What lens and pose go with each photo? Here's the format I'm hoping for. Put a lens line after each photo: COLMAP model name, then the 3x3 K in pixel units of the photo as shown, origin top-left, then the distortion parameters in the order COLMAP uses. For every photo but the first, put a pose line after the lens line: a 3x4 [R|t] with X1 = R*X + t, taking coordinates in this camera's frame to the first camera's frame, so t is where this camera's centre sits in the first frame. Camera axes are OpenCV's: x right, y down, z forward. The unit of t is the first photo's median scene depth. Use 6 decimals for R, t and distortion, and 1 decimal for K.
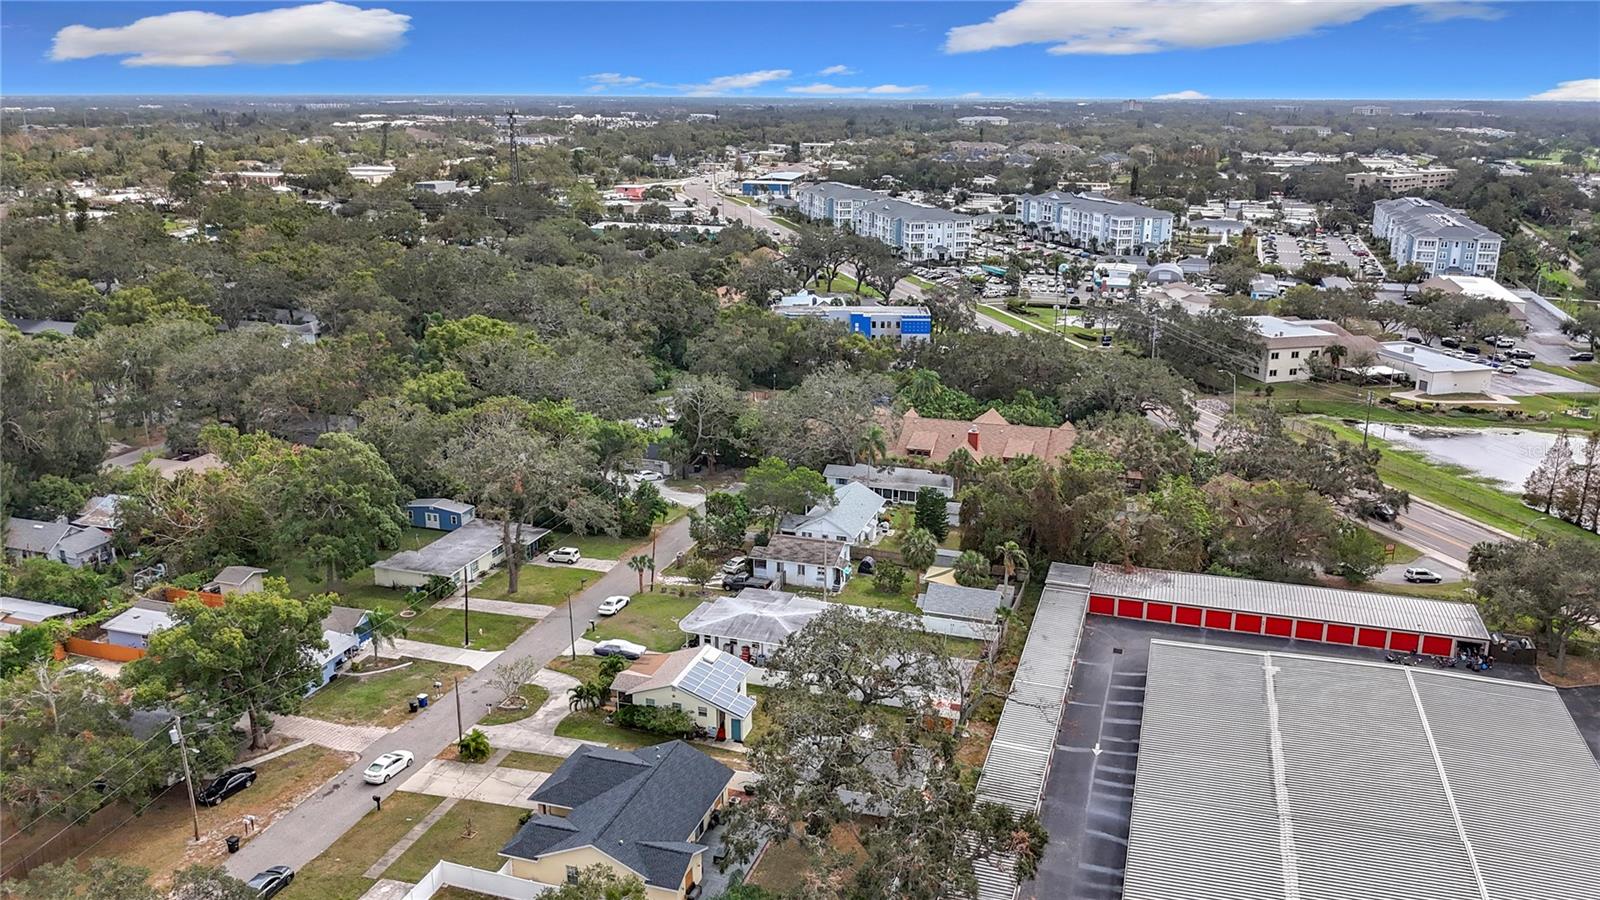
lens RADIAL K [[1235.5, 0, 794.2], [0, 1235.5, 441.5], [0, 0, 1]] dist [0.068241, -0.135150]
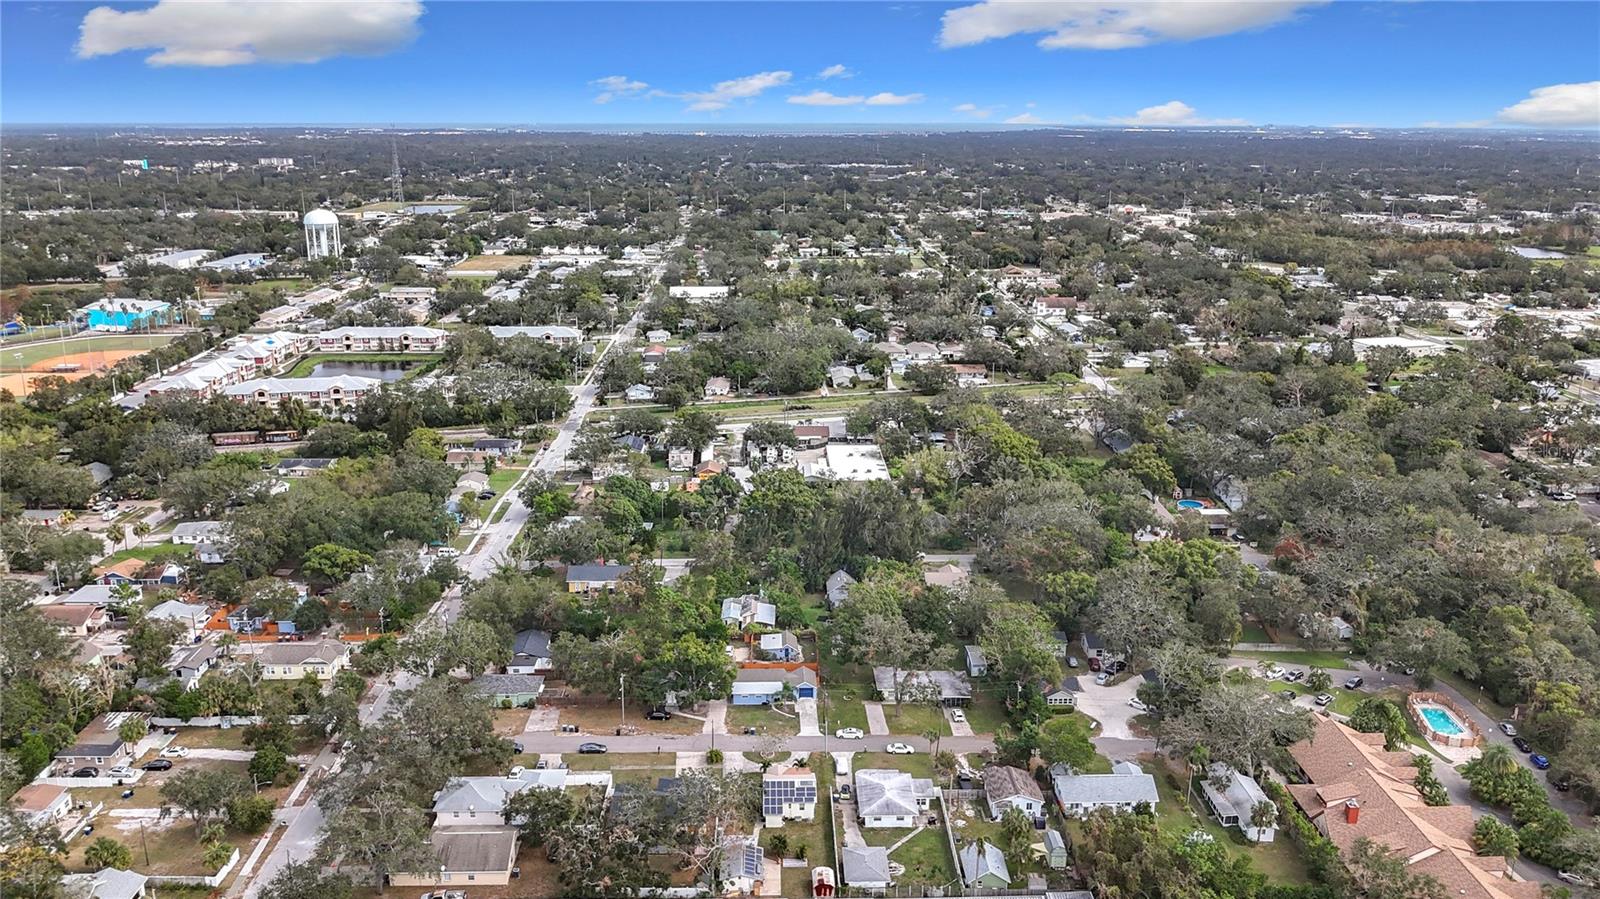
lens RADIAL K [[1200.8, 0, 812.2], [0, 1200.8, 456.2], [0, 0, 1]] dist [0.021347, -0.099076]
pose [[0.348633, 0.251857, -0.902786, 1.018575], [-0.259694, 0.951464, 0.165150, -0.413791], [0.900563, 0.176872, 0.397118, 0.190943]]
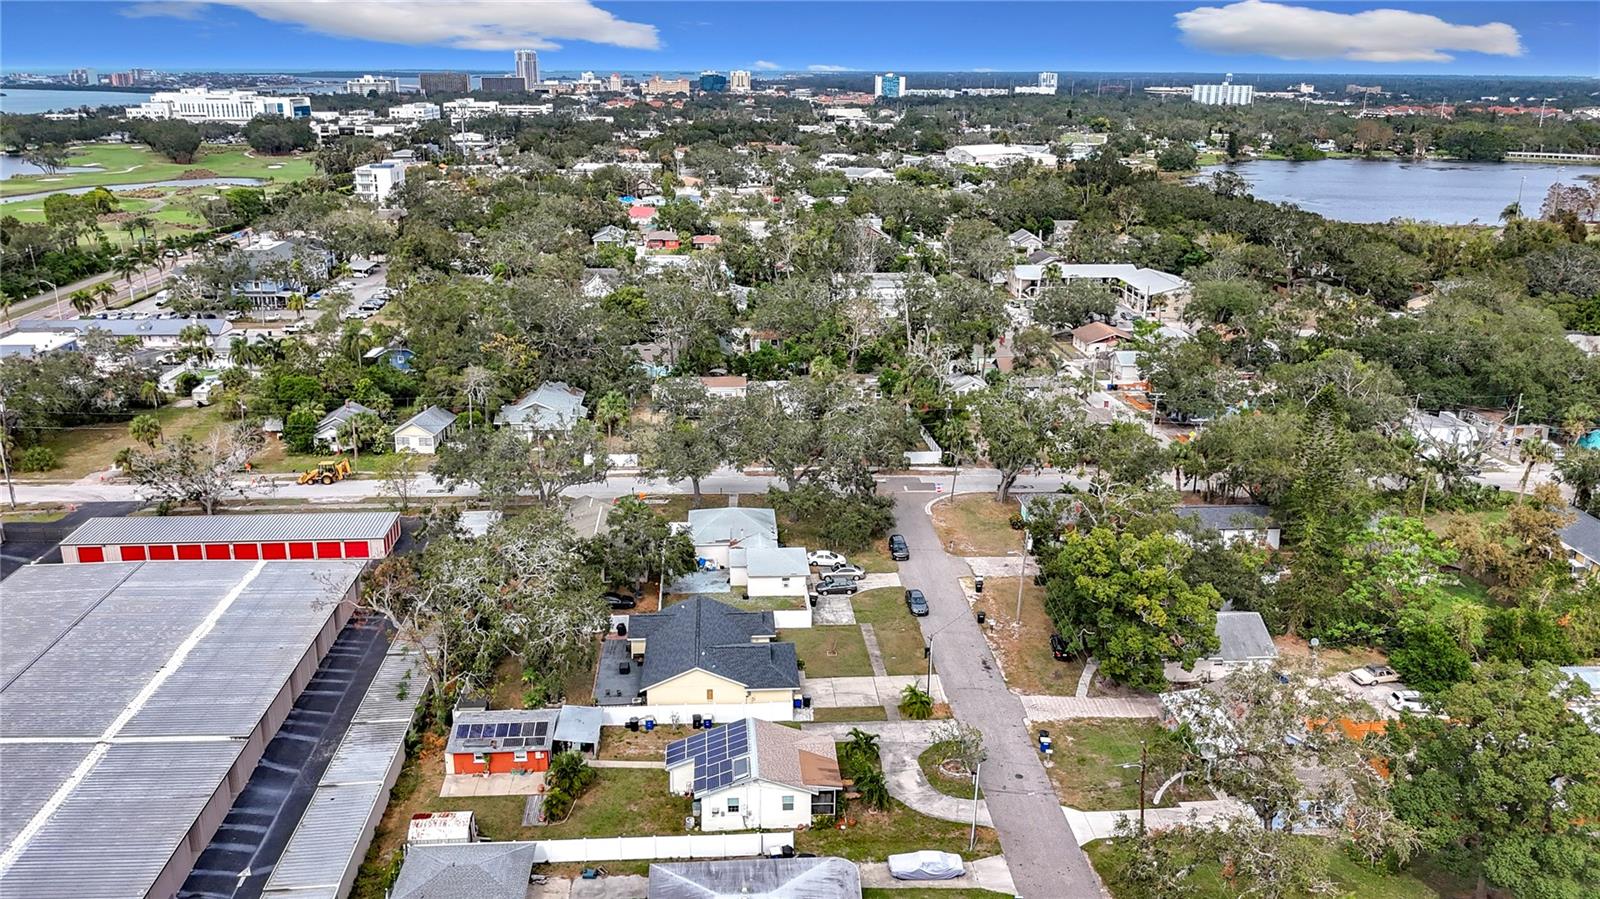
lens RADIAL K [[1235.5, 0, 794.2], [0, 1235.5, 441.0], [0, 0, 1]] dist [0.068241, -0.135150]
pose [[-0.927394, 0.102105, -0.359883, 0.126189], [-0.106964, 0.849487, 0.516654, -0.317332], [0.358468, 0.517636, -0.776887, 1.148752]]
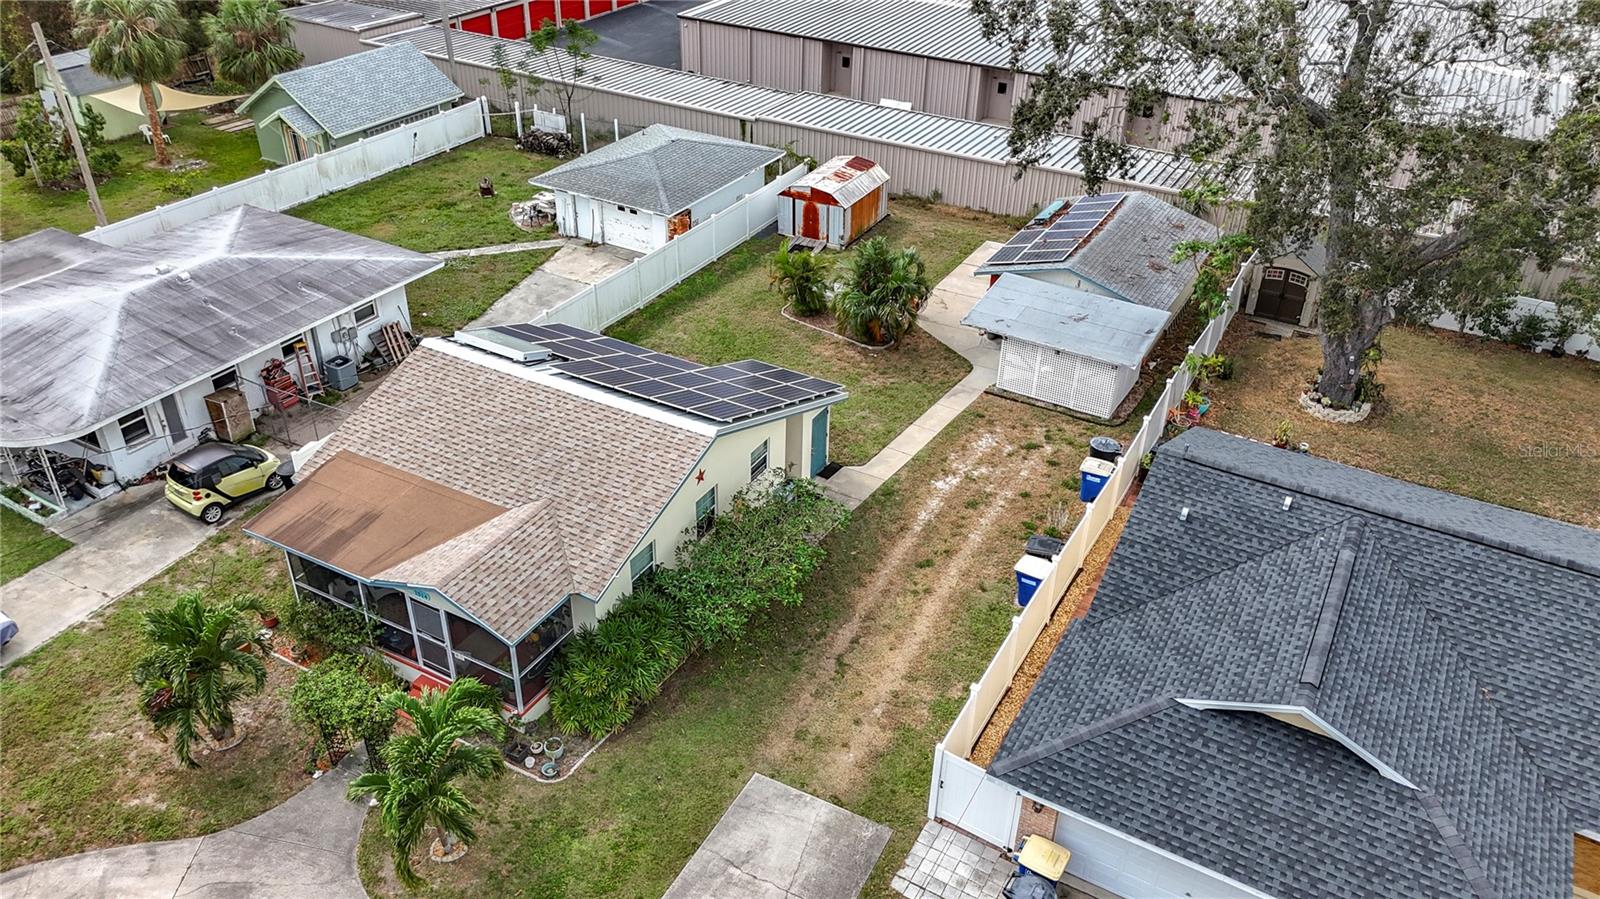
lens RADIAL K [[1193.5, 0, 803.2], [0, 1193.5, 449.2], [0, 0, 1]] dist [0.053059, -0.031575]
pose [[0.188331, -0.523411, 0.831007, -0.214681], [0.240038, 0.845018, 0.477836, 0.061995], [-0.952320, 0.109482, 0.284781, 0.653004]]
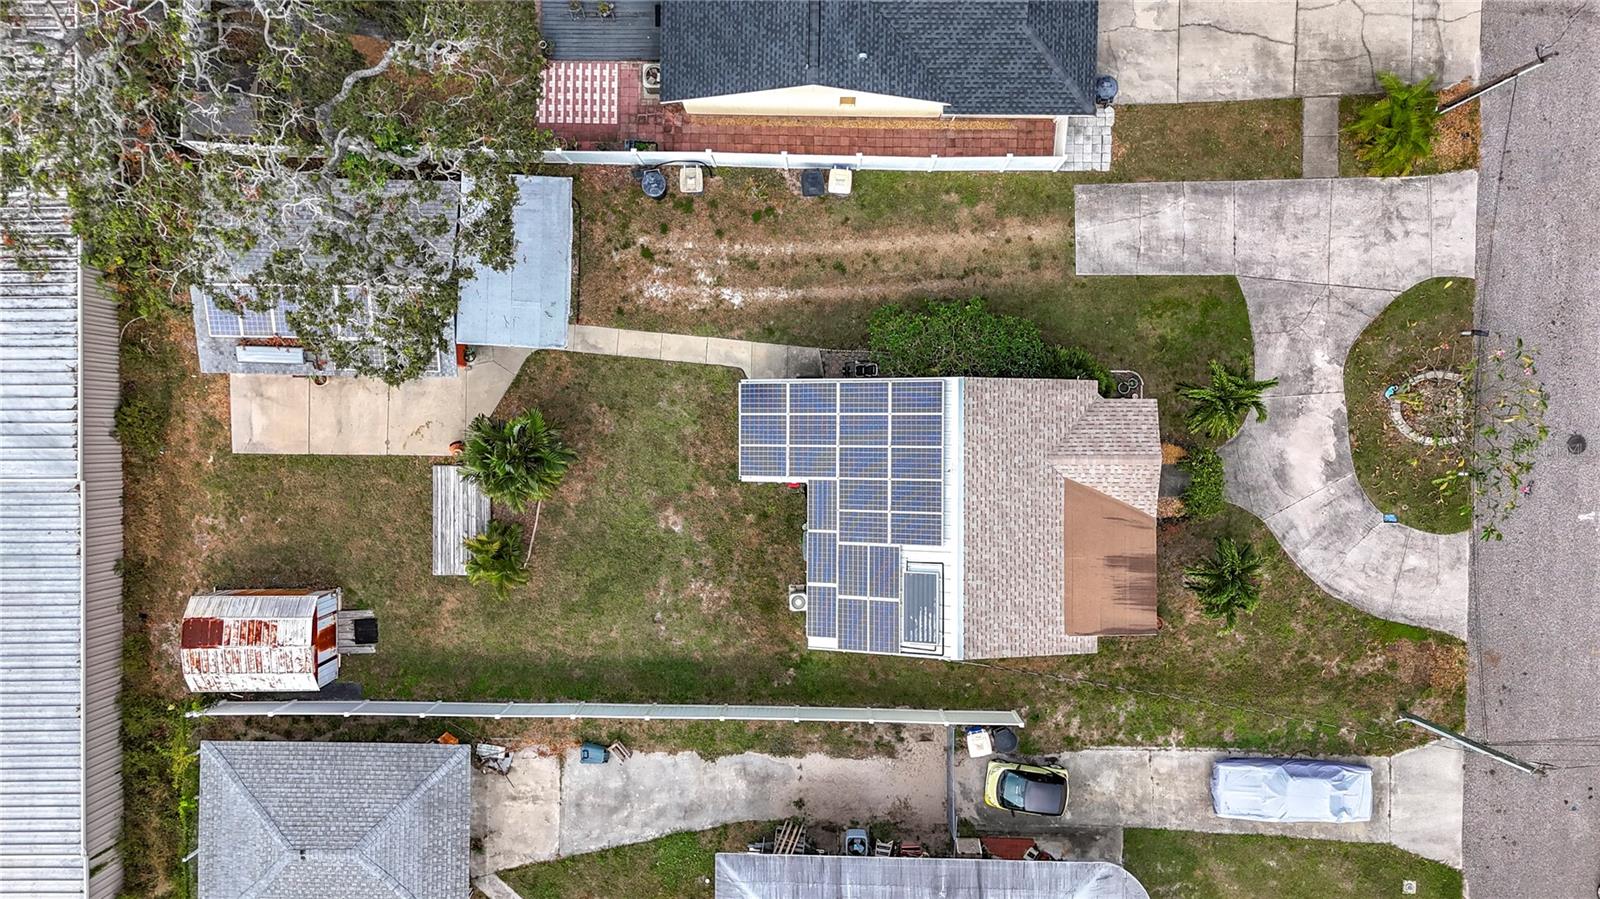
lens RADIAL K [[1193.5, 0, 803.2], [0, 1193.5, 449.2], [0, 0, 1]] dist [0.053059, -0.031575]
pose [[-0.952989, 0.302746, 0.012551, -0.039971], [-0.071421, -0.264687, 0.961686, -0.089146], [0.294468, 0.915579, 0.273866, 0.653648]]
